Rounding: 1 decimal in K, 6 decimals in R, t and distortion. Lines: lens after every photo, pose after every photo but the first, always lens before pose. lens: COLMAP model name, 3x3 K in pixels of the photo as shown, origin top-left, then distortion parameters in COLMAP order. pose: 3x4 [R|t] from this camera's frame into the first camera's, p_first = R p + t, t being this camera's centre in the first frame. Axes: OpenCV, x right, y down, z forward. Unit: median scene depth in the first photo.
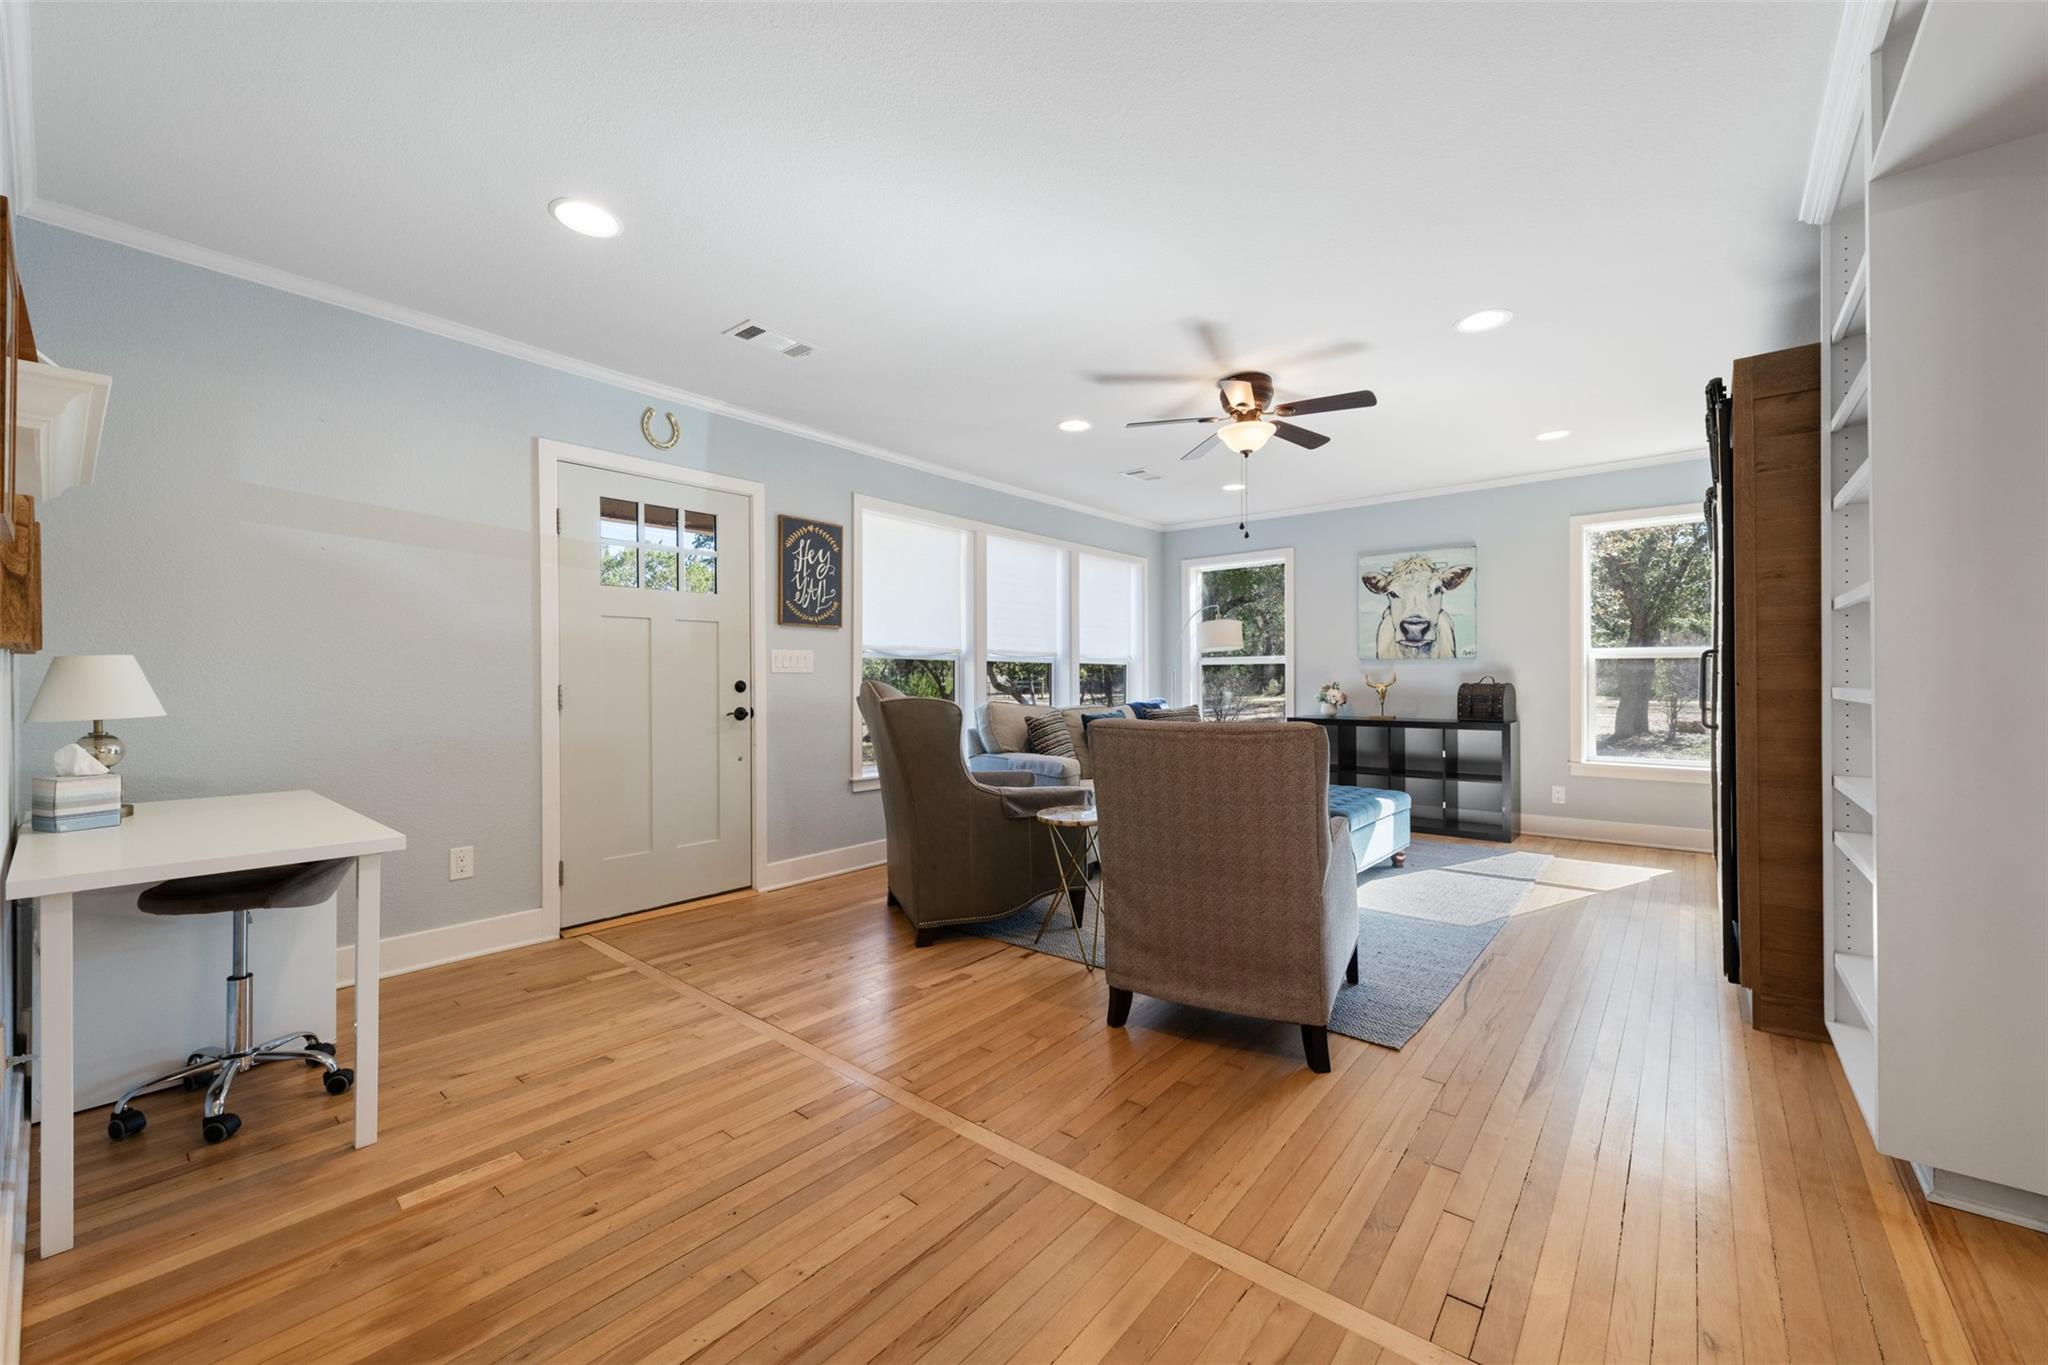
lens RADIAL K [[802.6, 0, 1020.4], [0, 802.6, 677.3], [0, 0, 1]] dist [-0.000438, 0.000155]
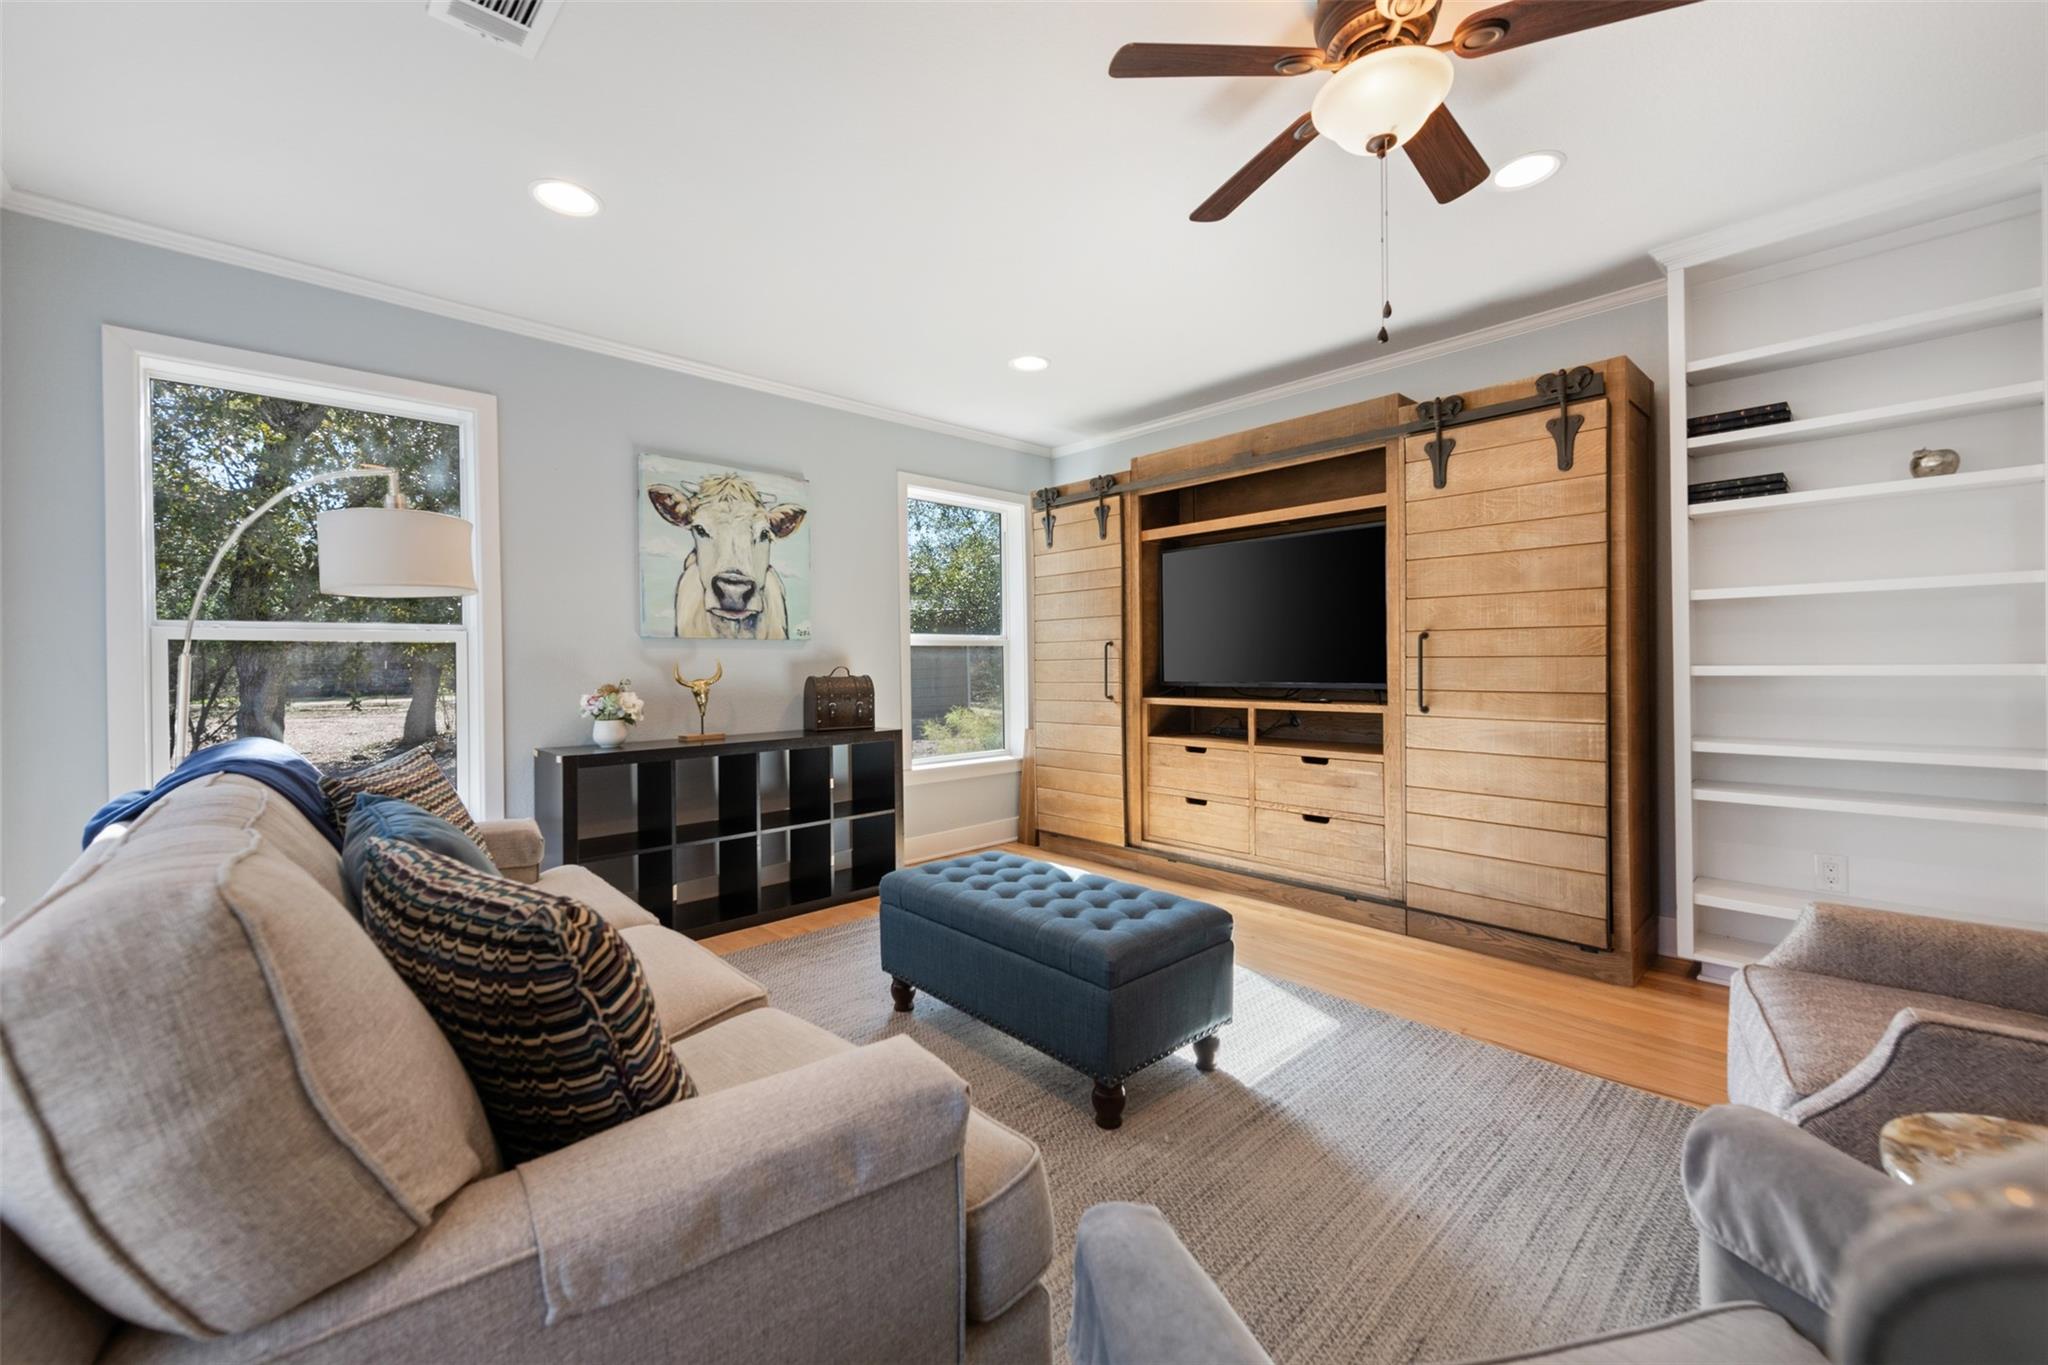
lens RADIAL K [[802.6, 0, 1020.1], [0, 802.6, 670.5], [0, 0, 1]] dist [-0.000438, 0.000155]
pose [[0.137655, -0.004416, 0.990470, -0.097714], [0.007489, 0.999966, 0.003417, 0.001017], [-0.990452, 0.006947, 0.137684, 0.695307]]
